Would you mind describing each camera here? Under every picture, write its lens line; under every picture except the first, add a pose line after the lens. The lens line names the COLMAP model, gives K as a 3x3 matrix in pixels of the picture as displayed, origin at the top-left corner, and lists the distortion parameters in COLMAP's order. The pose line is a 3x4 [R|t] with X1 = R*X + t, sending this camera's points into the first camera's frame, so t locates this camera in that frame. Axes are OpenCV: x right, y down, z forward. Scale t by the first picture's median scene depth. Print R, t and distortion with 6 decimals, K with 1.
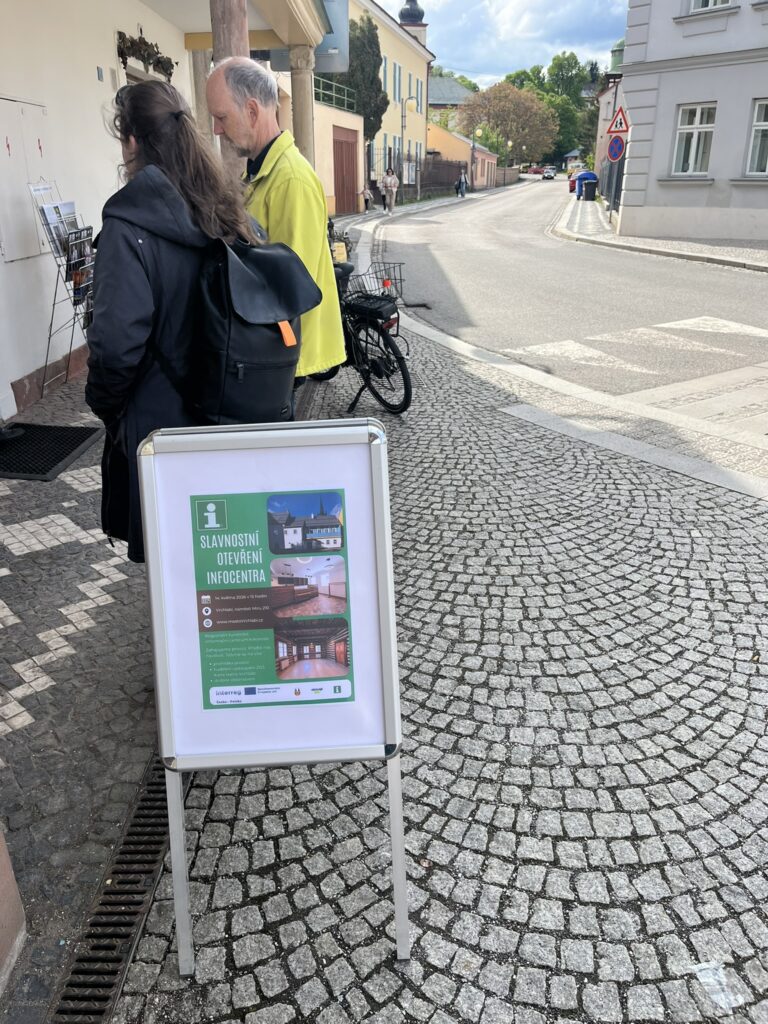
lens RADIAL K [[765.1, 0, 385.0], [0, 765.1, 515.1], [0, 0, 1]] dist [0.010597, -0.027914]
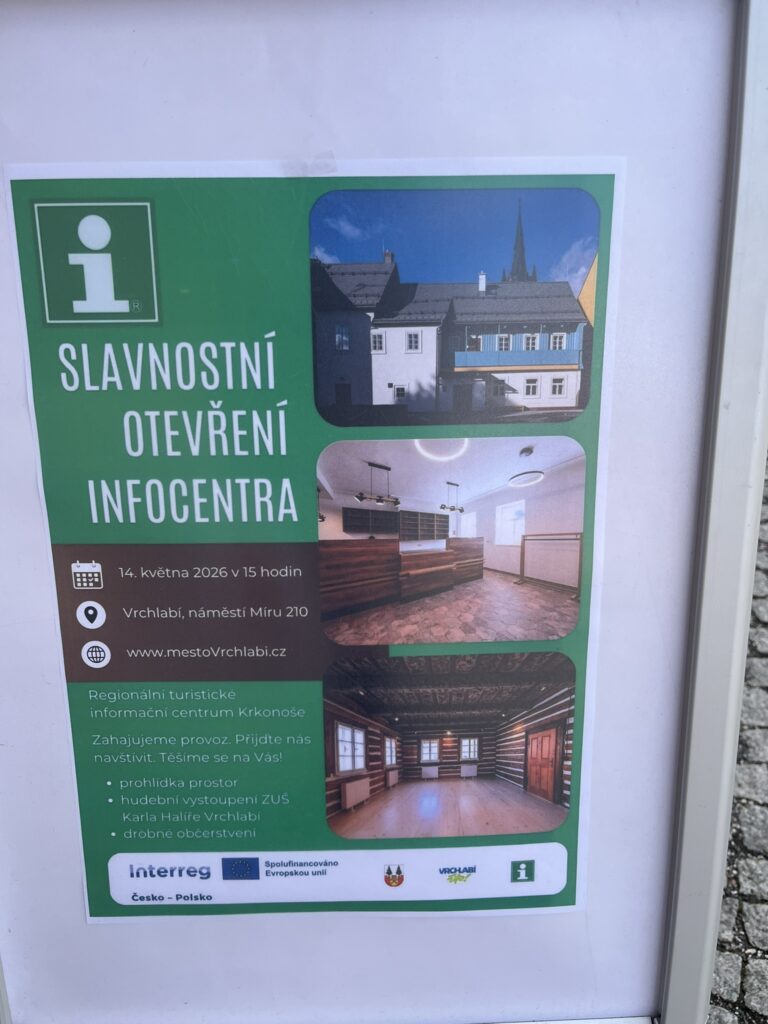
lens RADIAL K [[765.1, 0, 384.2], [0, 765.1, 514.0], [0, 0, 1]] dist [0.010597, -0.027914]
pose [[0.999316, 0.036976, -0.000528, -0.123909], [-0.036440, 0.987066, 0.156119, 0.039303], [0.006294, -0.155993, 0.987738, 0.720889]]
